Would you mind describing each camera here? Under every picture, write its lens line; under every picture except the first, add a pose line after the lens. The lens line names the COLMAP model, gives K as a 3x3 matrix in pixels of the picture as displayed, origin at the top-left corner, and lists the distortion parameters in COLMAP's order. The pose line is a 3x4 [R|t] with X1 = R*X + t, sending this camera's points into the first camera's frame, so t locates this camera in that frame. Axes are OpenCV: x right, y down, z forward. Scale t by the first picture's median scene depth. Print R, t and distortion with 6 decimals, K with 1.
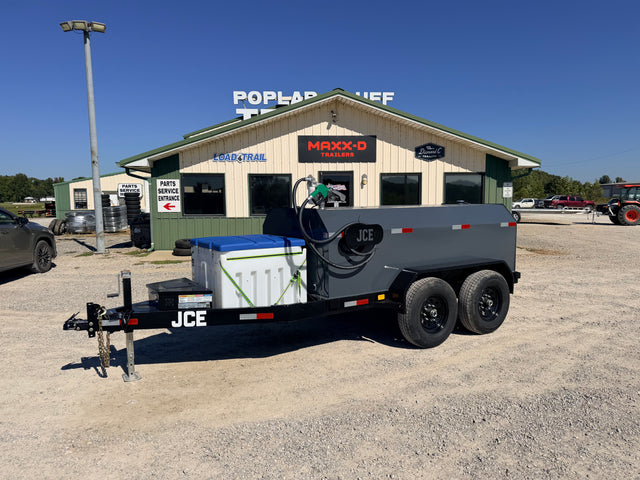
lens RADIAL K [[446.3, 0, 321.7], [0, 446.3, 240.4], [0, 0, 1]] dist [0.077061, -0.104036]
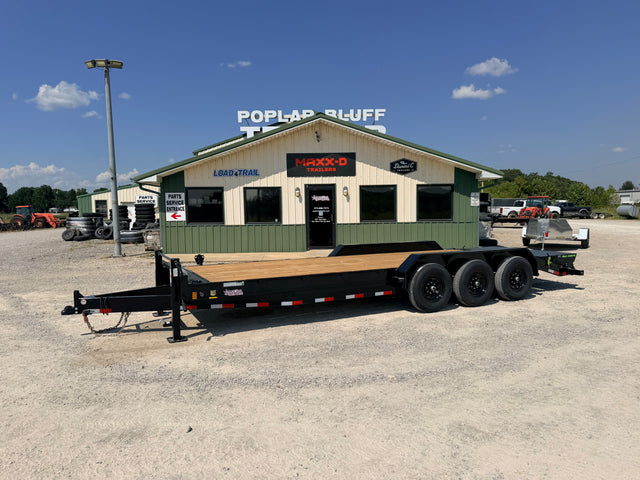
lens RADIAL K [[449.3, 0, 314.4], [0, 449.3, 241.4], [0, 0, 1]] dist [0.073943, -0.111647]
pose [[0.998657, -0.003455, -0.051694, 0.076096], [0.002577, 0.999852, -0.017037, 0.010683], [0.051745, 0.016881, 0.998518, -0.141392]]
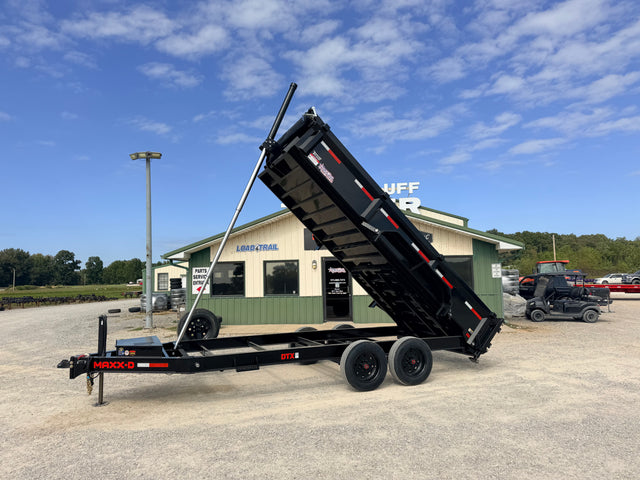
lens RADIAL K [[444.1, 0, 320.5], [0, 444.1, 240.5], [0, 0, 1]] dist [0.101439, -0.135231]
pose [[0.979923, -0.031748, -0.196834, 0.221923], [-0.002415, 0.985279, -0.170938, 0.002003], [0.199364, 0.167982, 0.965420, -0.137088]]
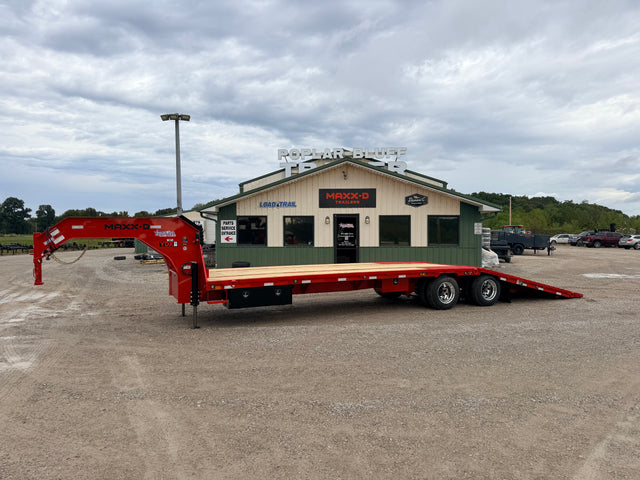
lens RADIAL K [[453.1, 0, 312.8], [0, 453.1, 237.6], [0, 0, 1]] dist [0.006524, -0.002185]
pose [[0.992460, 0.007805, -0.122322, 0.100564], [-0.017597, 0.996705, -0.079180, 0.029521], [0.121301, 0.080735, 0.989327, -0.383447]]
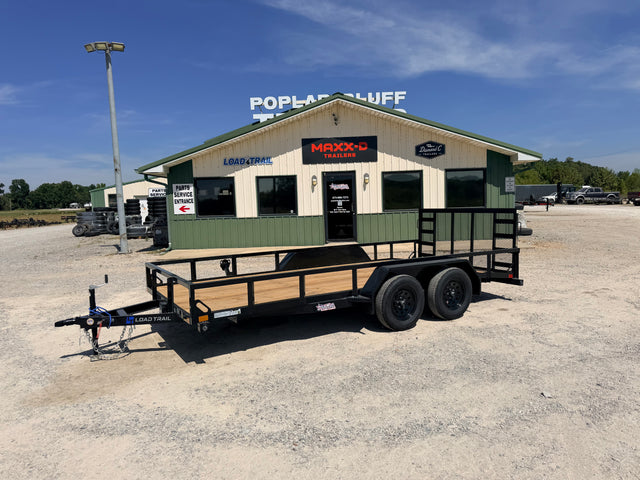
lens RADIAL K [[446.8, 0, 315.5], [0, 446.8, 236.2], [0, 0, 1]] dist [0.059735, -0.071819]
pose [[0.996123, -0.018397, -0.086025, 0.065089], [0.017747, 0.999808, -0.008322, 0.004727], [0.086162, 0.006764, 0.996258, -0.045856]]
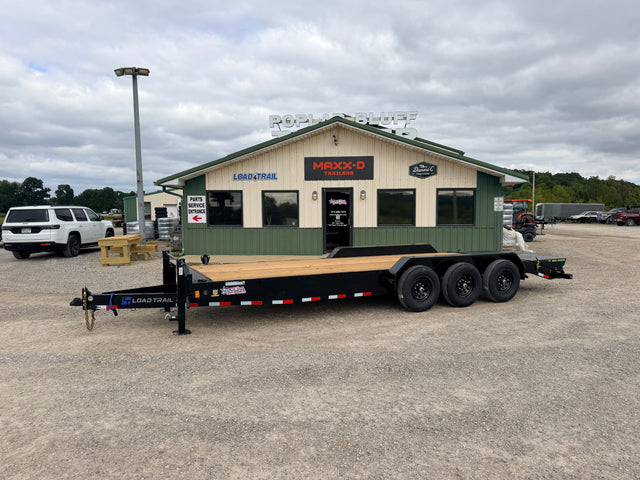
lens RADIAL K [[445.5, 0, 319.2], [0, 445.5, 243.1], [0, 0, 1]] dist [0.083606, -0.114957]
pose [[0.988622, 0.012971, -0.149863, 0.157720], [-0.016016, 0.999689, -0.019129, 0.008336], [0.149568, 0.021312, 0.988522, -0.124203]]
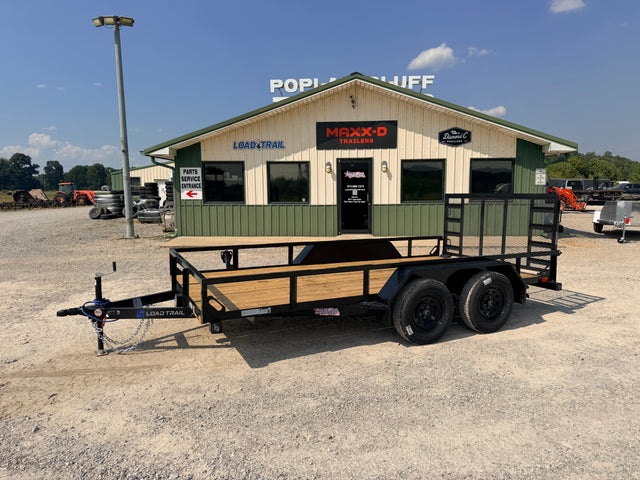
lens RADIAL K [[446.3, 0, 321.7], [0, 446.3, 240.4], [0, 0, 1]] dist [0.077061, -0.104036]
pose [[0.991101, 0.016040, -0.132145, 0.092459], [-0.012725, 0.999584, 0.025893, 0.000751], [0.132505, -0.023981, 0.990892, 0.015385]]
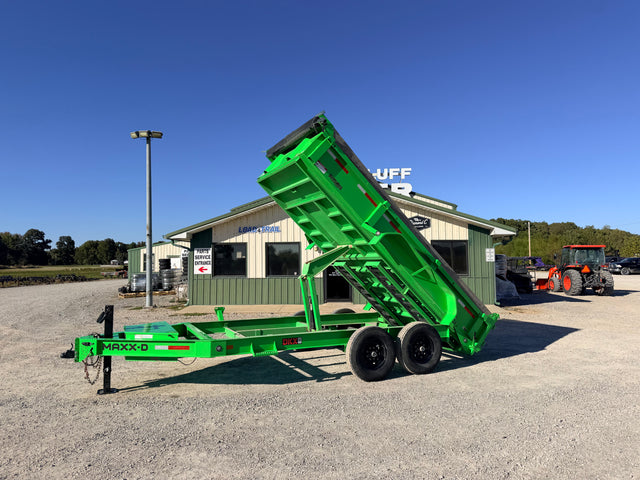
lens RADIAL K [[446.3, 0, 321.7], [0, 446.3, 240.4], [0, 0, 1]] dist [0.077061, -0.104036]
pose [[0.989458, -0.009145, -0.144534, 0.164121], [-0.010626, 0.990730, -0.135430, 0.009543], [0.144432, 0.135538, 0.980188, -0.179496]]
